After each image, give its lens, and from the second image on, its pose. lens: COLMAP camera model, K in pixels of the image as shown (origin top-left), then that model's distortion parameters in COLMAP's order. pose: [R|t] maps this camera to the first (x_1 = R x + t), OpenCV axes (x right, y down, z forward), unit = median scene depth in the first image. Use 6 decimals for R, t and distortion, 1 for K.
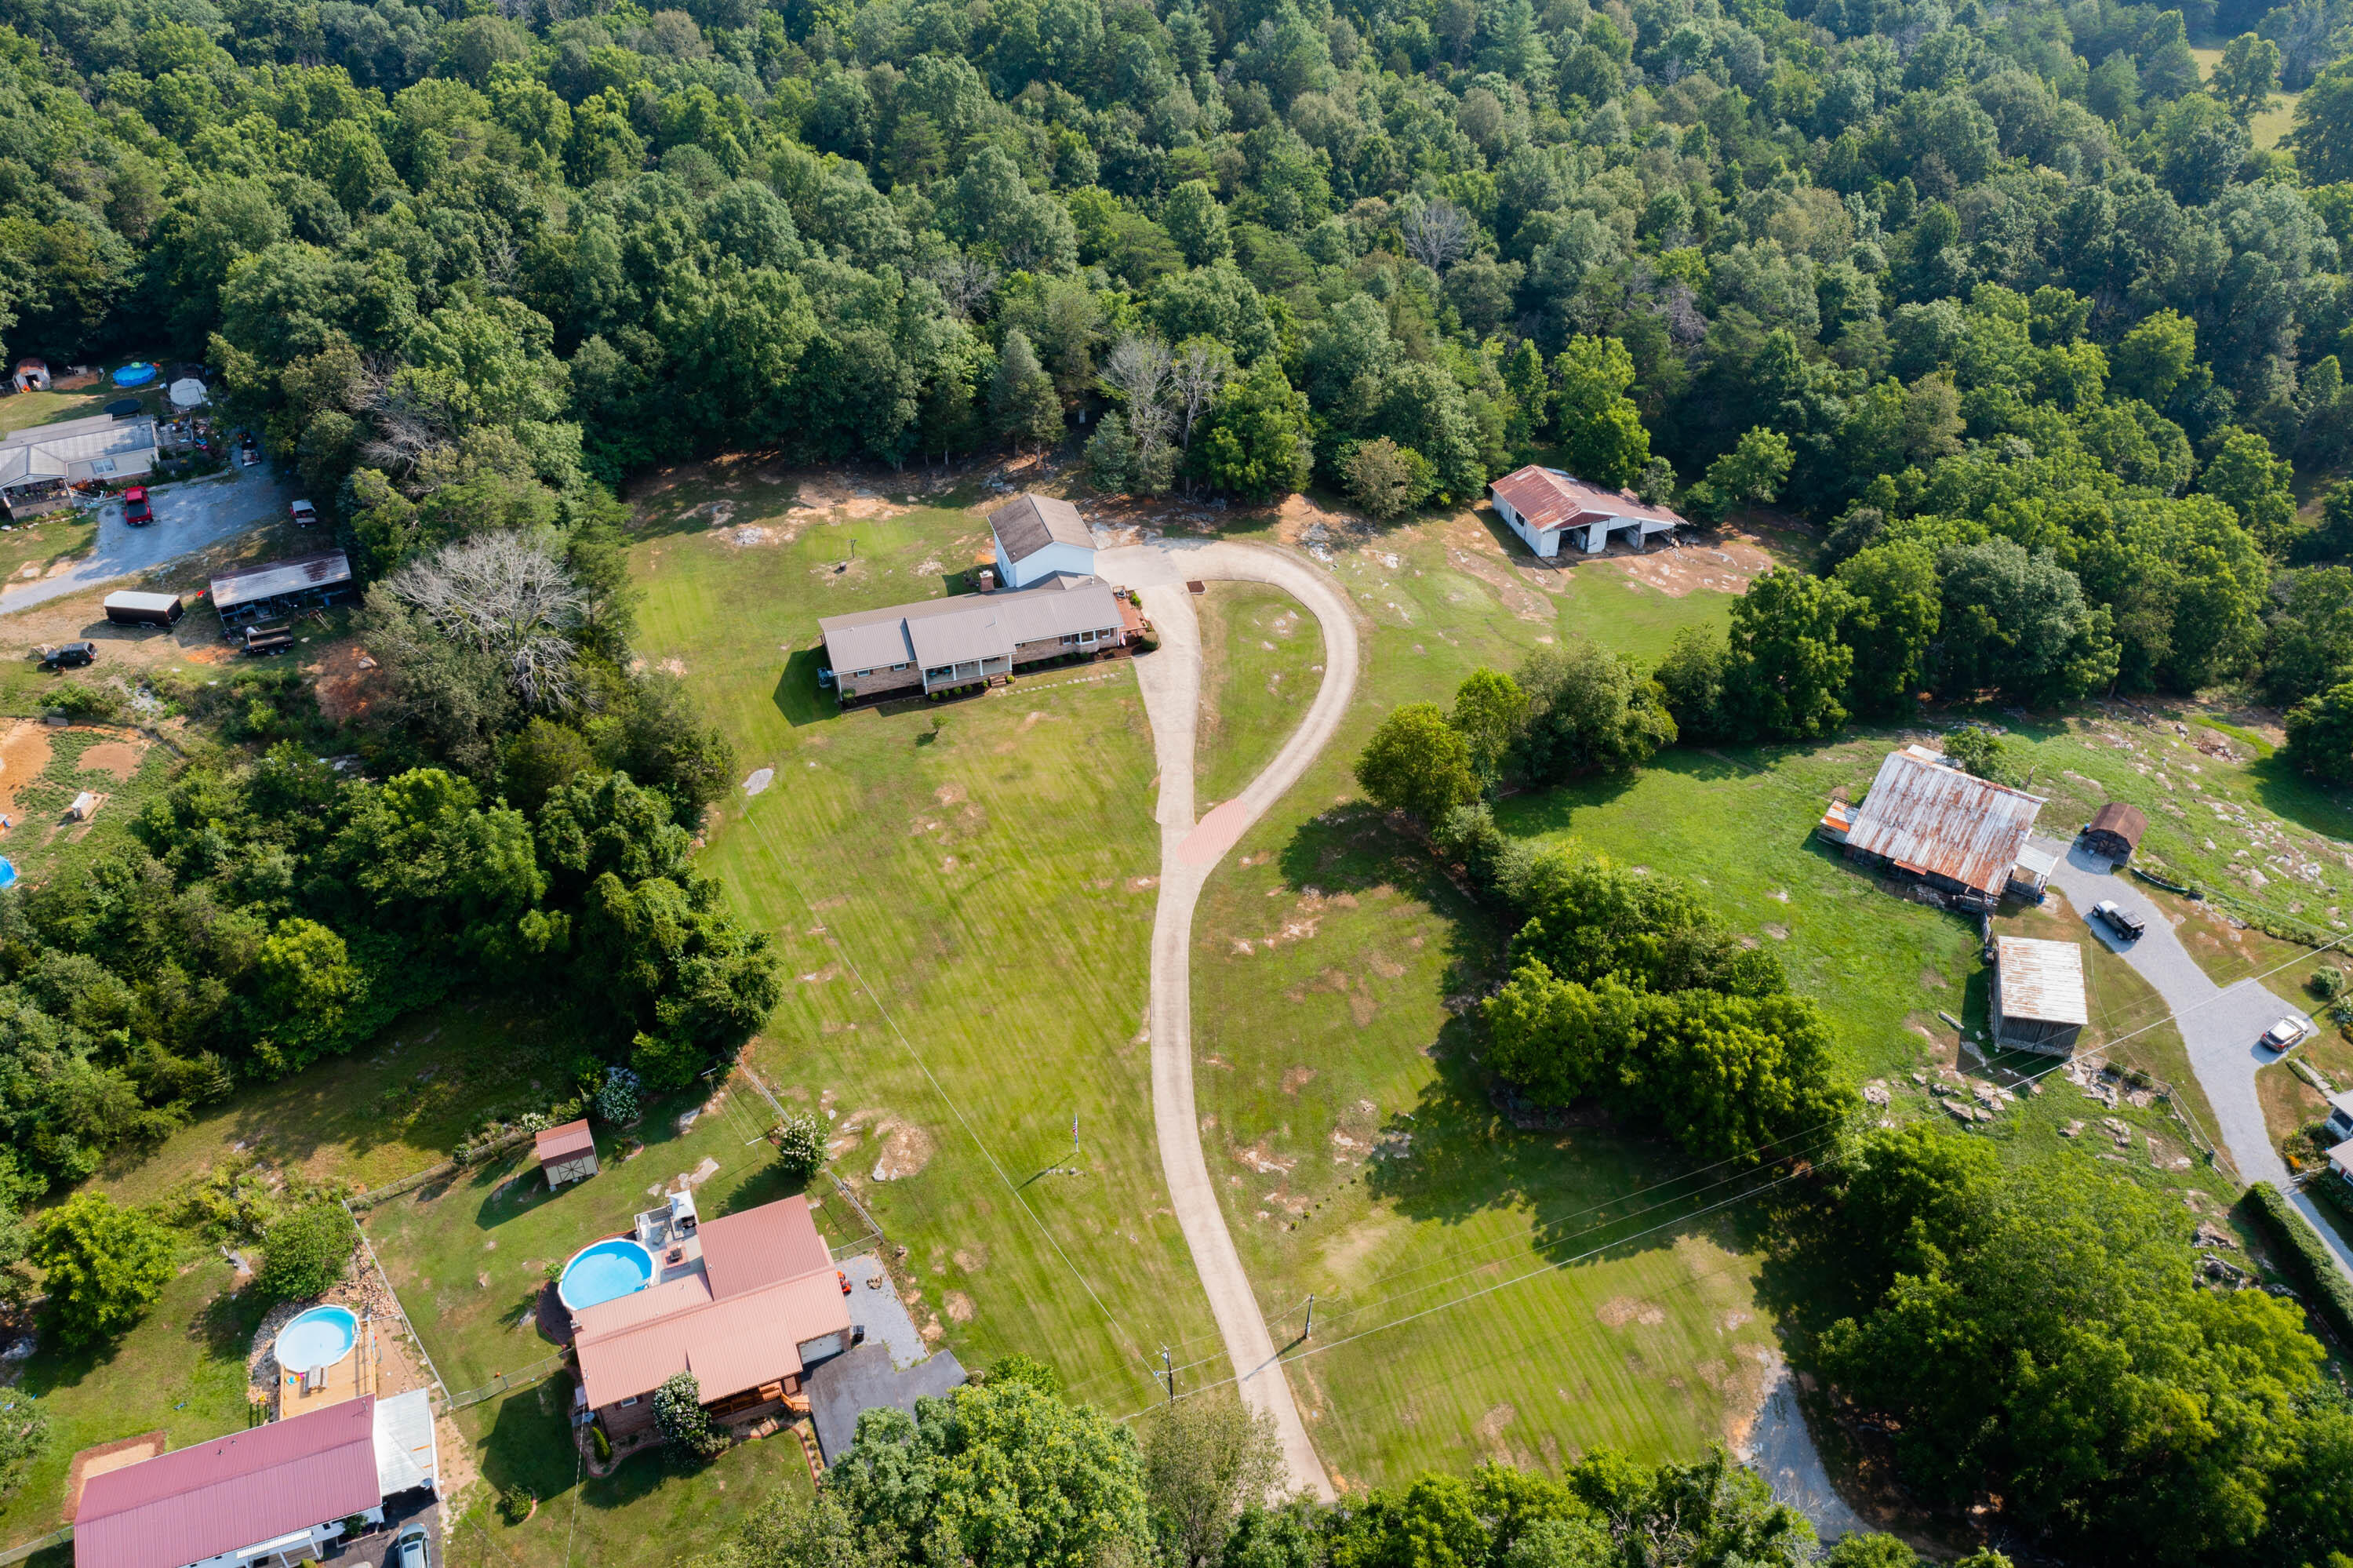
lens RADIAL K [[1853.6, 0, 1178.9], [0, 1853.6, 793.5], [0, 0, 1]] dist [-0.016713, 0.013508]
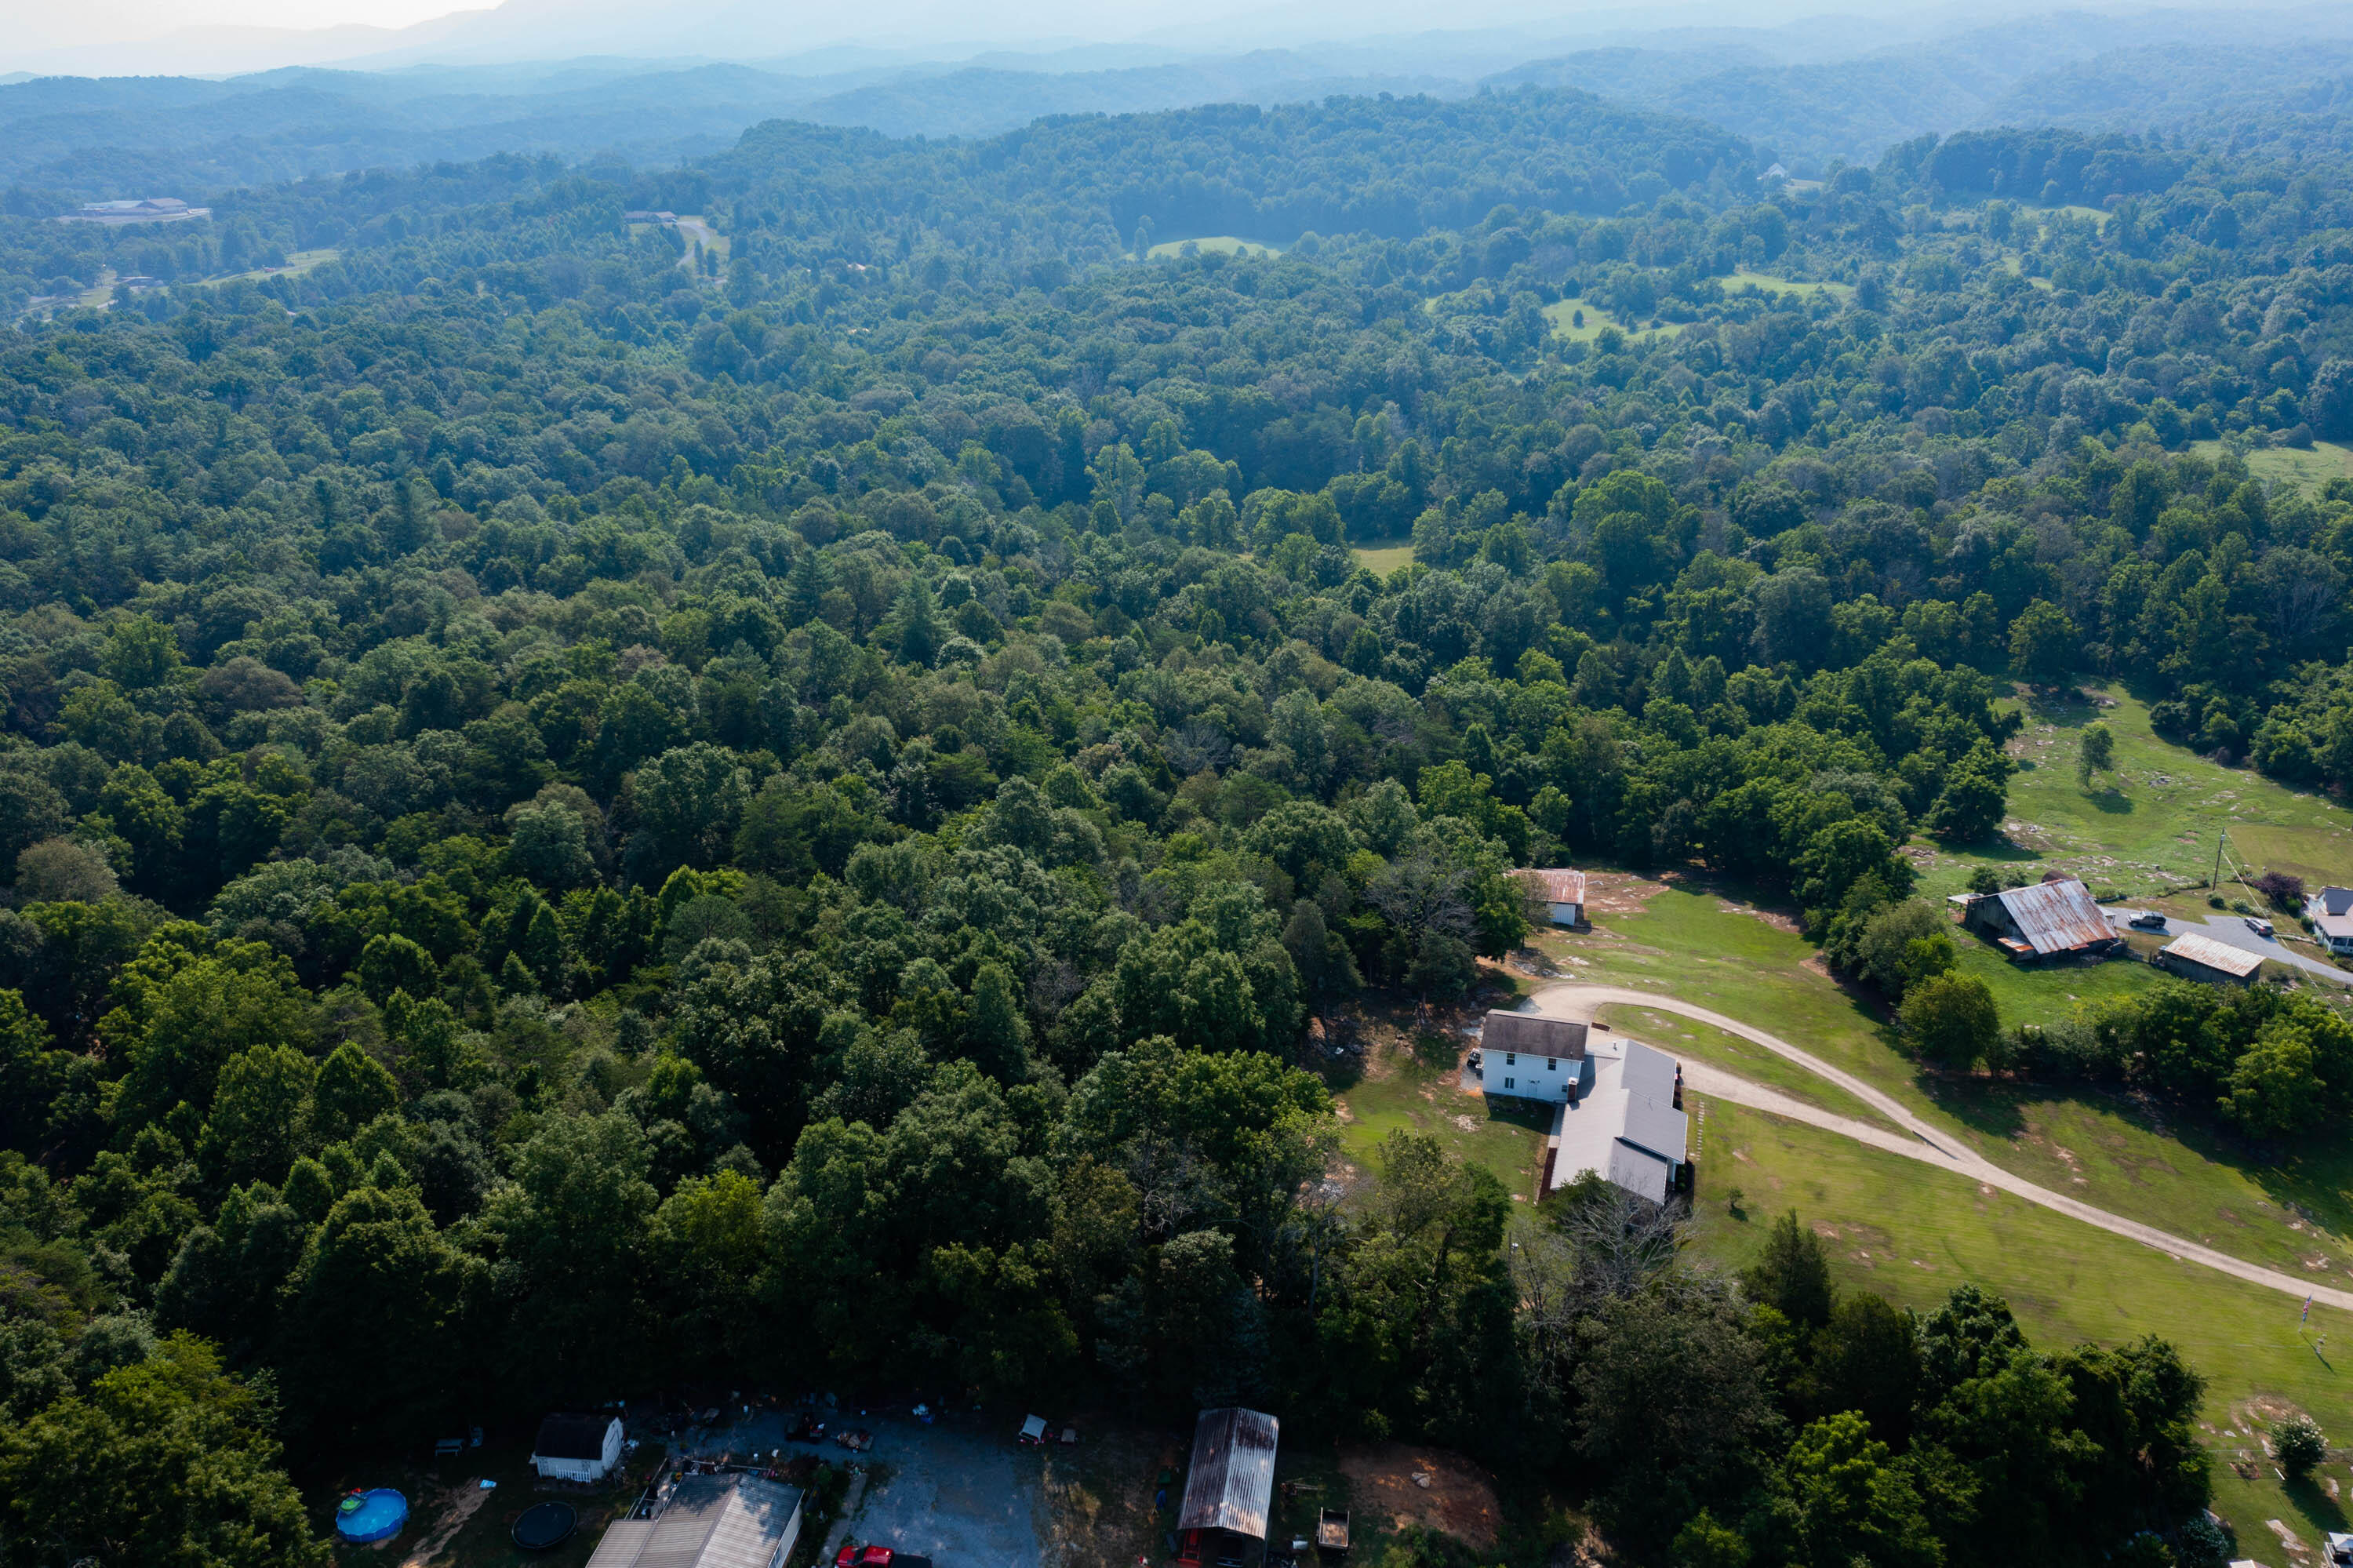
lens RADIAL K [[1853.6, 0, 1198.0], [0, 1853.6, 776.7], [0, 0, 1]] dist [-0.016713, 0.013508]
pose [[0.552654, -0.286729, 0.782534, -0.996783], [0.505122, 0.862080, -0.040860, -0.334640], [-0.662891, 0.417857, 0.621266, 0.444548]]
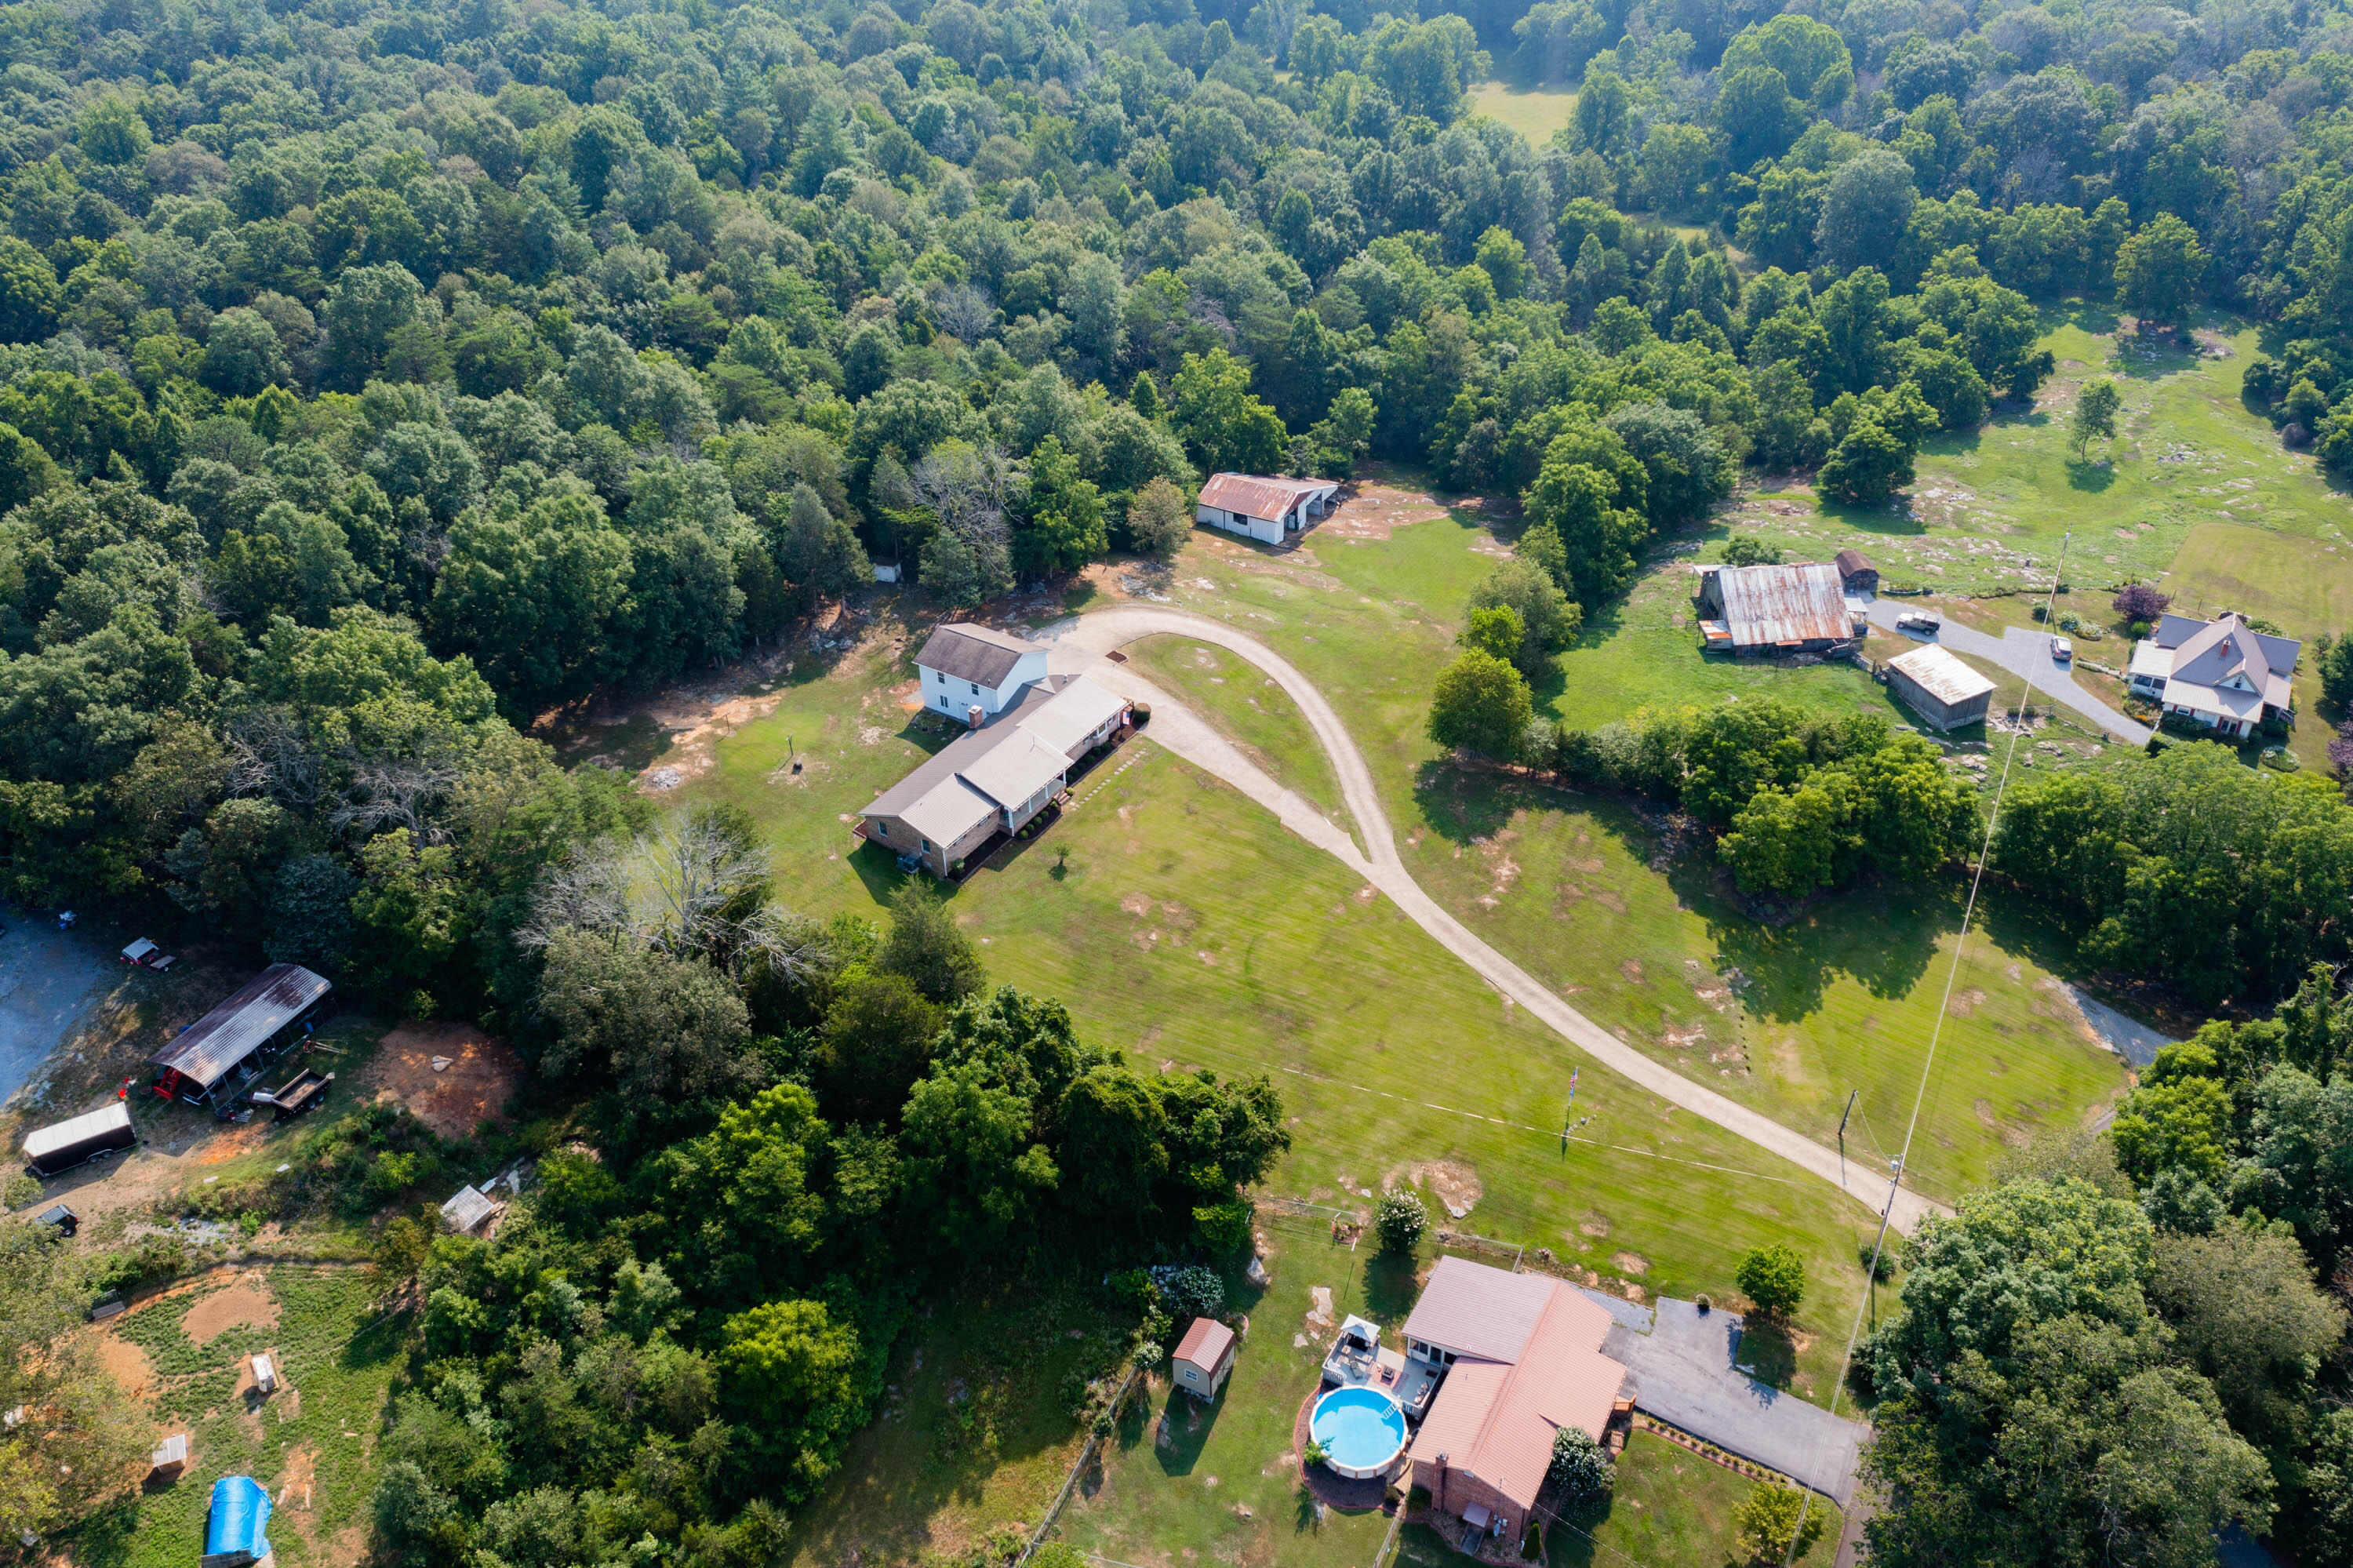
lens RADIAL K [[1853.6, 0, 1186.8], [0, 1853.6, 775.9], [0, 0, 1]] dist [-0.016713, 0.013508]
pose [[0.774016, -0.365853, 0.516769, -0.547372], [0.395939, 0.916576, 0.055865, -0.099269], [-0.494096, 0.161368, 0.854300, 0.125838]]
